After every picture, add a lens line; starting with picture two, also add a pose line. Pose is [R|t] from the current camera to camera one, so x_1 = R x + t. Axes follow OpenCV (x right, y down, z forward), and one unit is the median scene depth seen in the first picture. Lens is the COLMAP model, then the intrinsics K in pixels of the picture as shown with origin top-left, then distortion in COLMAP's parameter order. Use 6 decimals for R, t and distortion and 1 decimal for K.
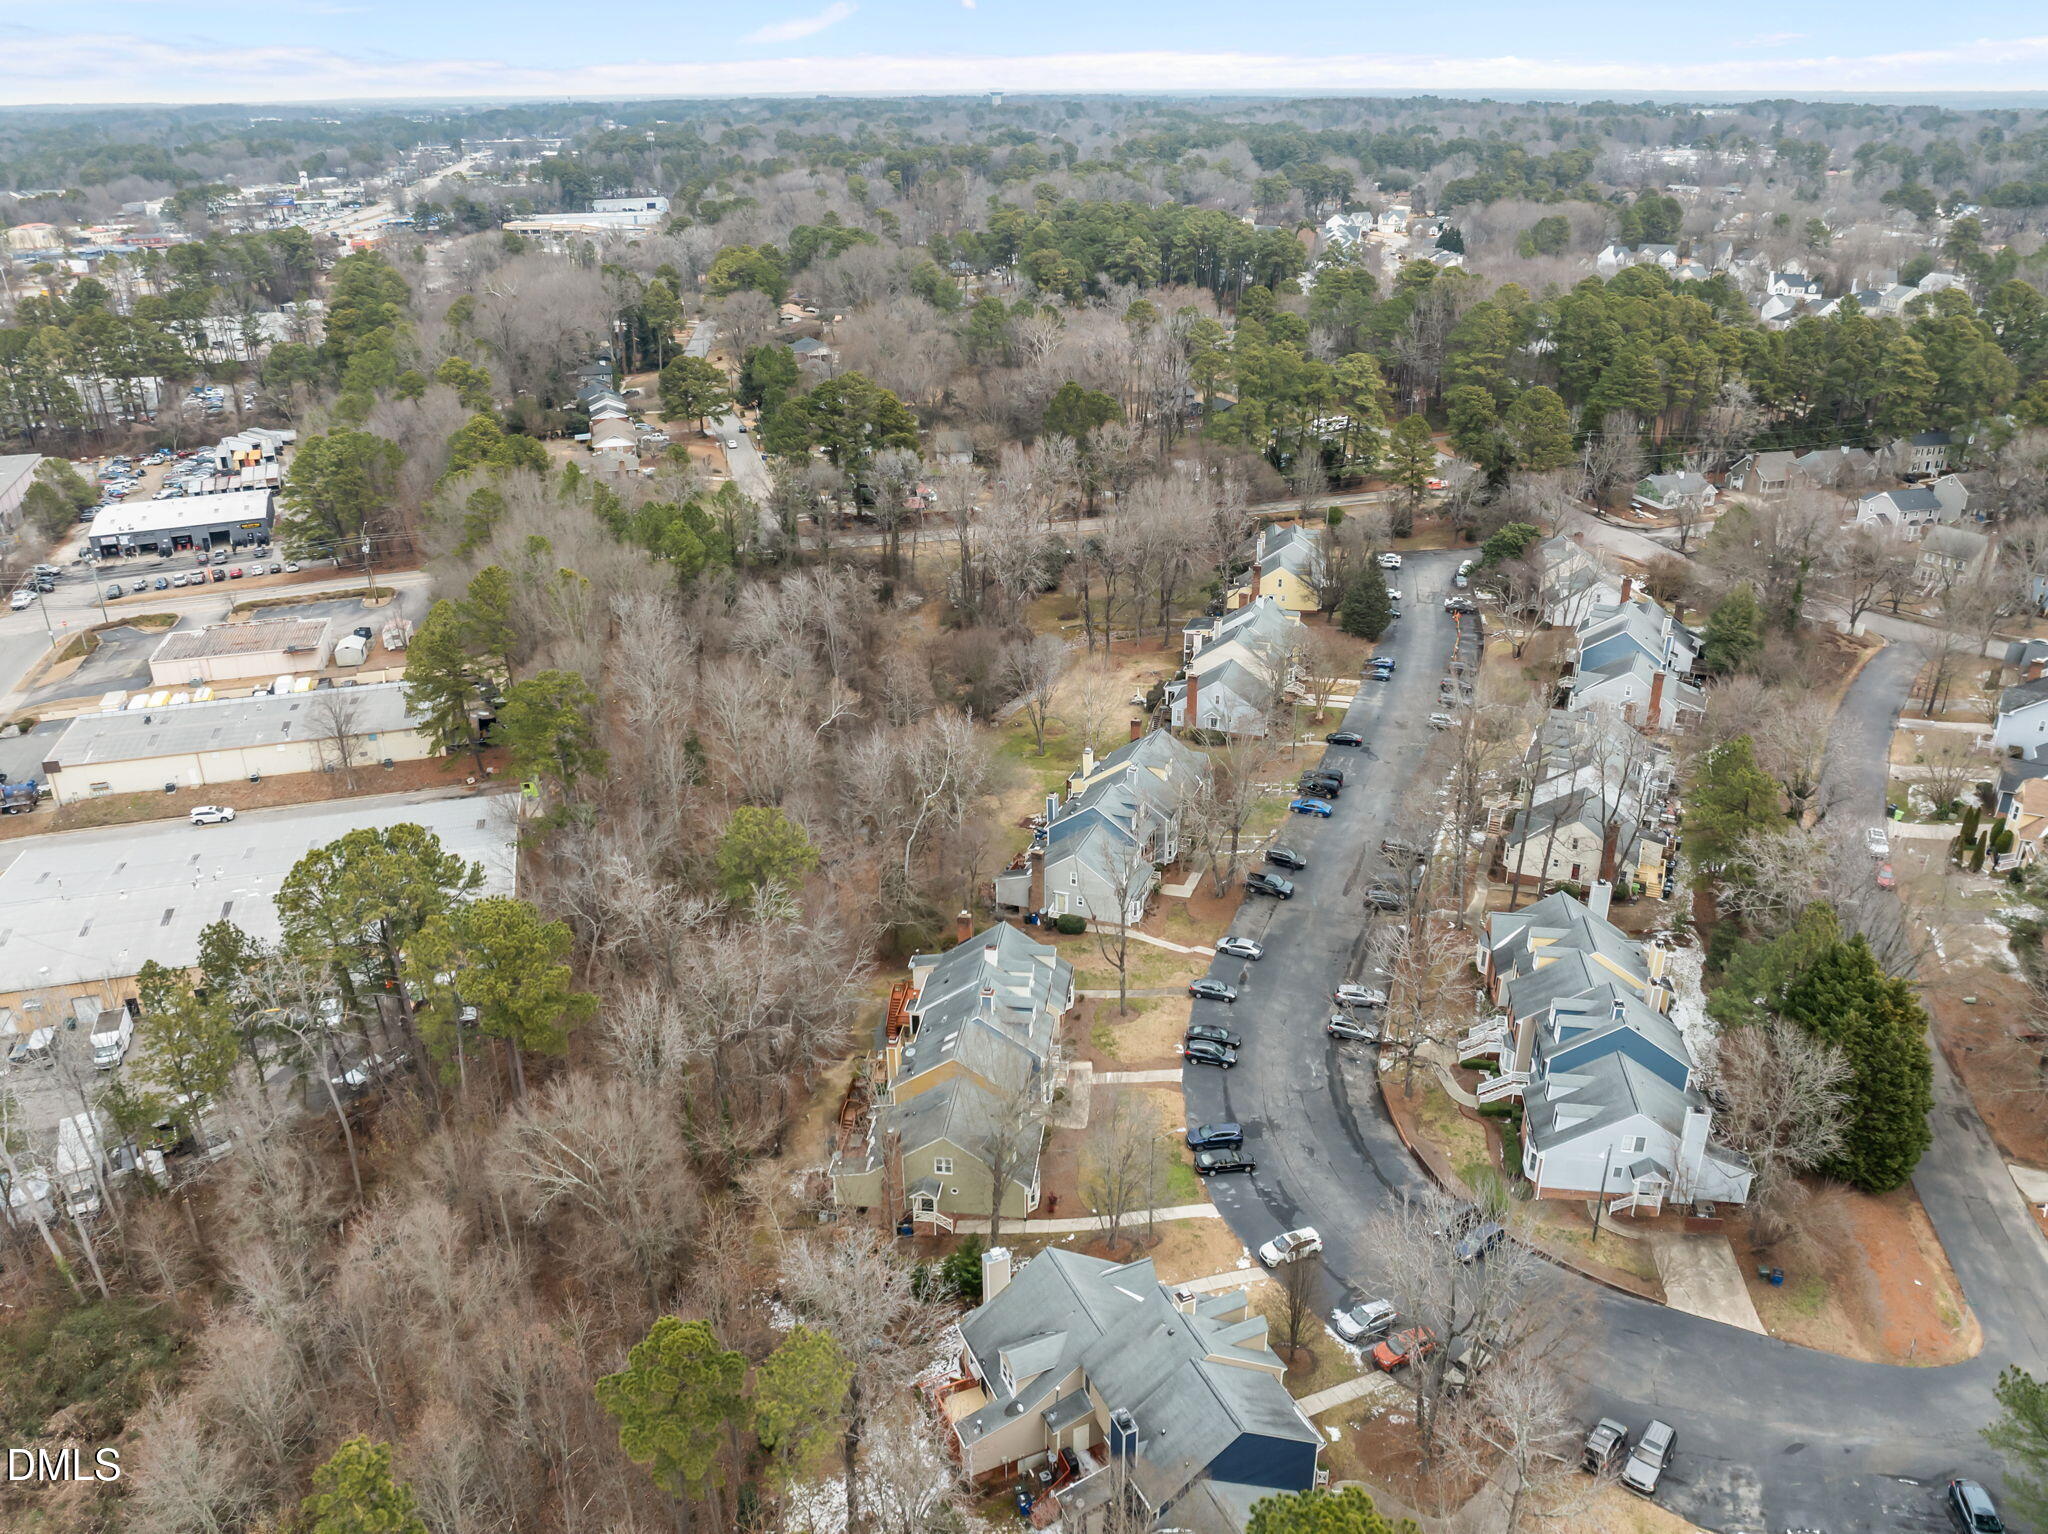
lens RADIAL K [[1506.5, 0, 1024.0], [0, 1506.5, 767.0], [0, 0, 1]] dist [-0.001918, -0.006394]
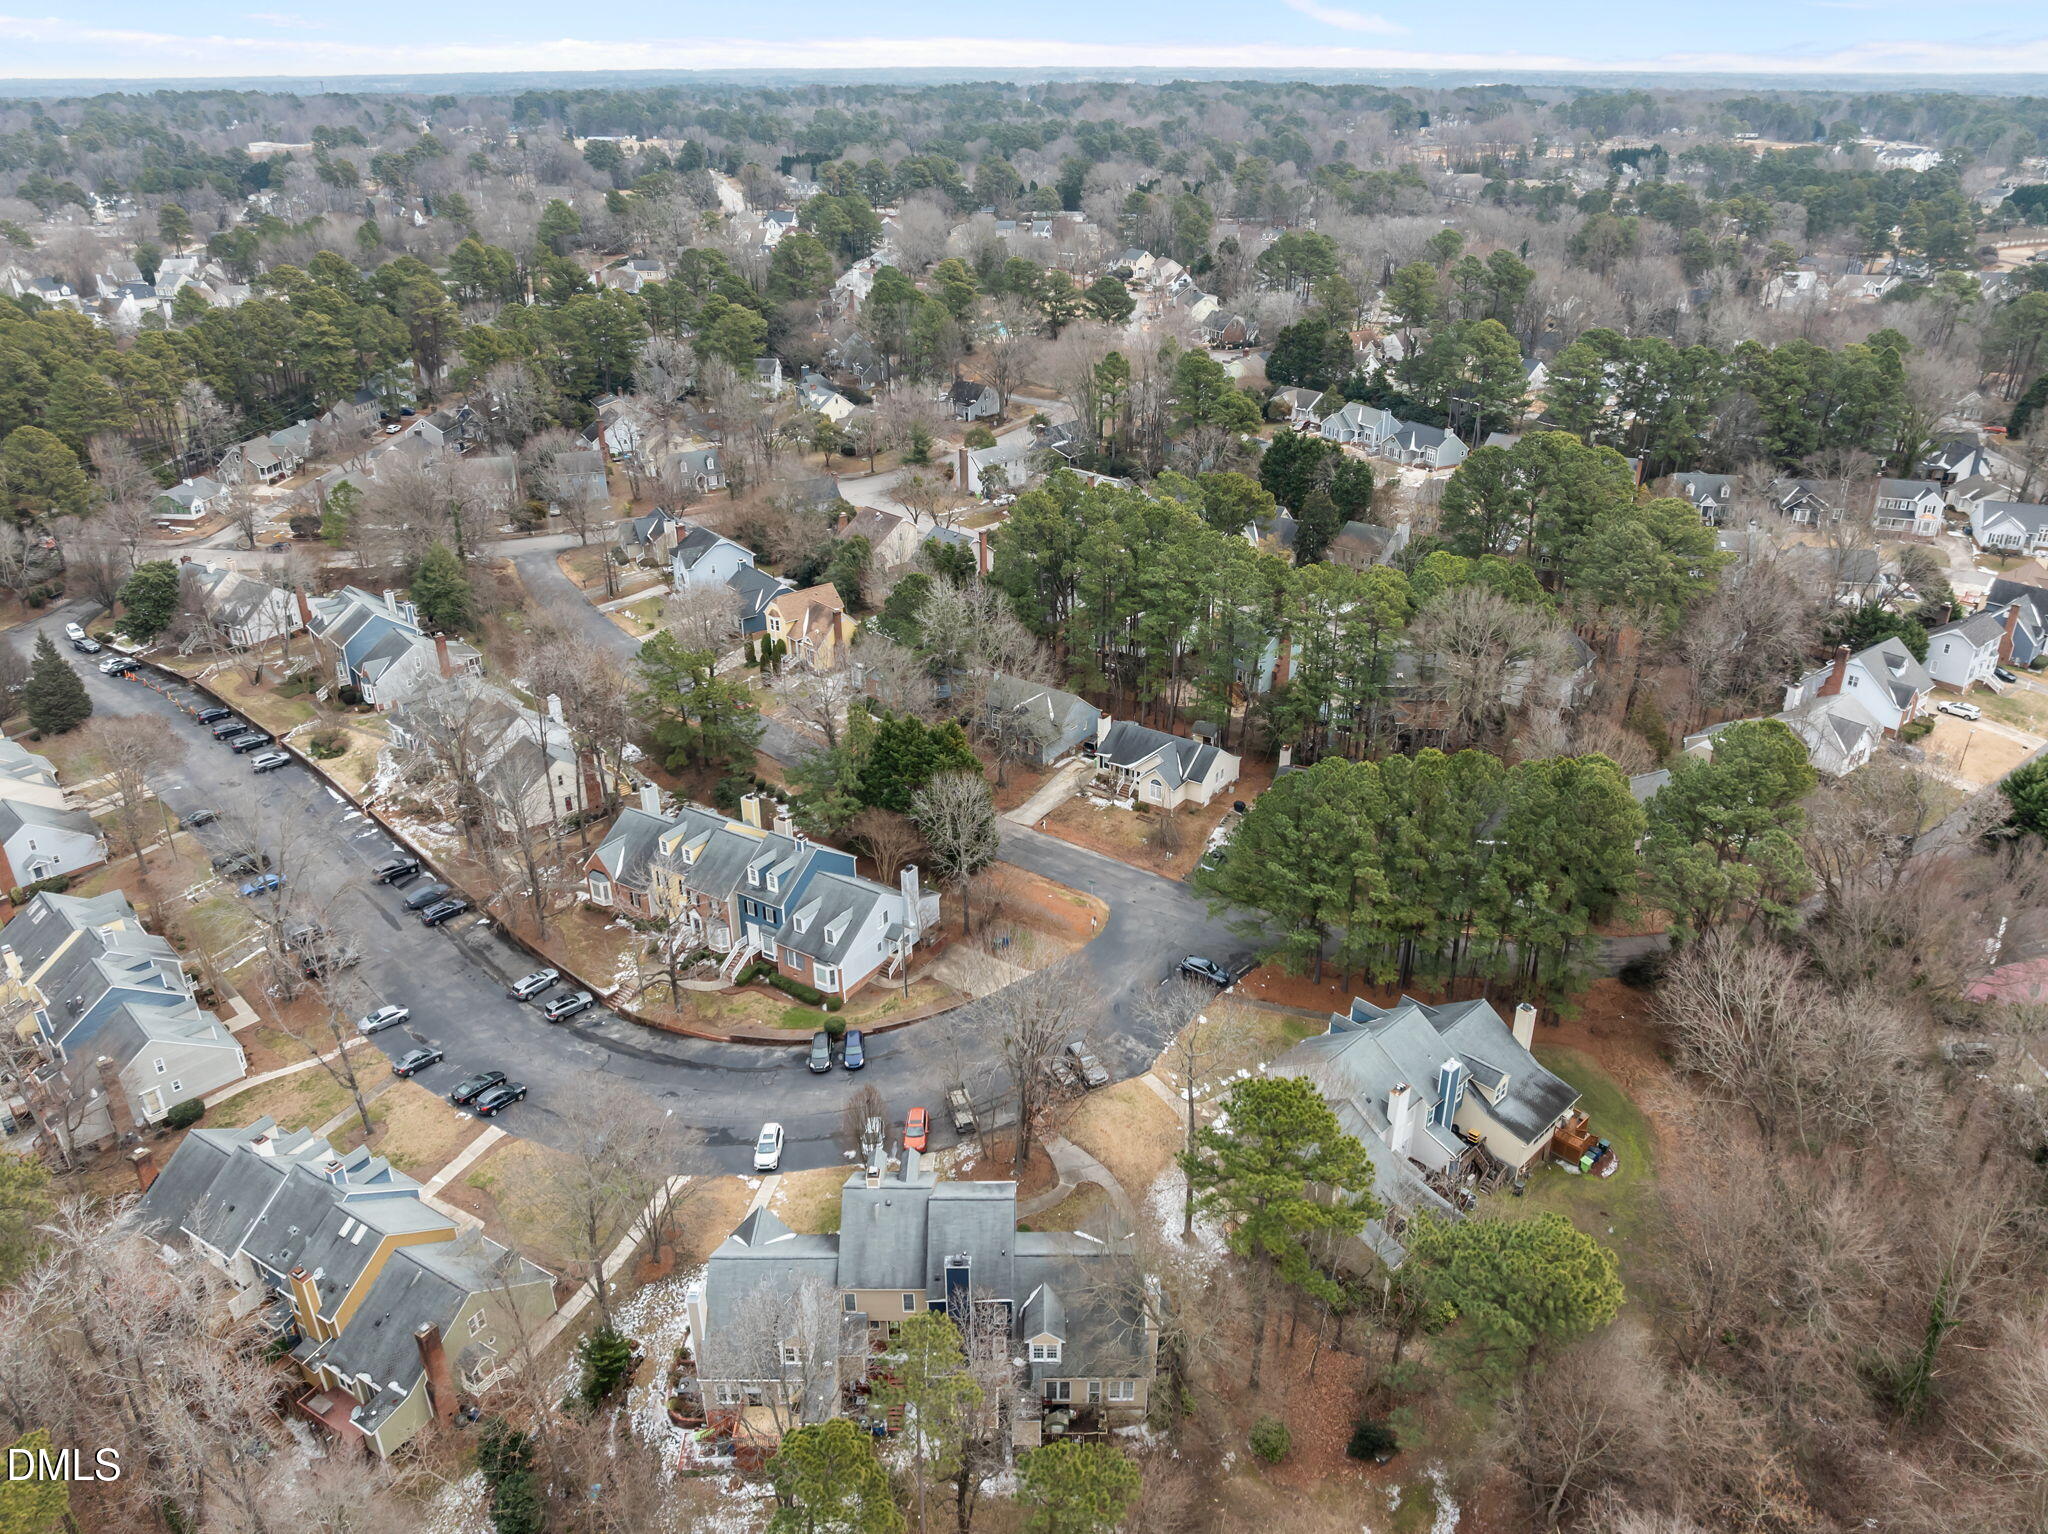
lens RADIAL K [[1506.5, 0, 1024.0], [0, 1506.5, 767.0], [0, 0, 1]] dist [-0.001918, -0.006394]
pose [[0.393926, -0.370040, 0.841363, -0.518130], [0.383234, 0.898141, 0.215581, -0.082276], [-0.835436, 0.237516, 0.495613, 0.227549]]
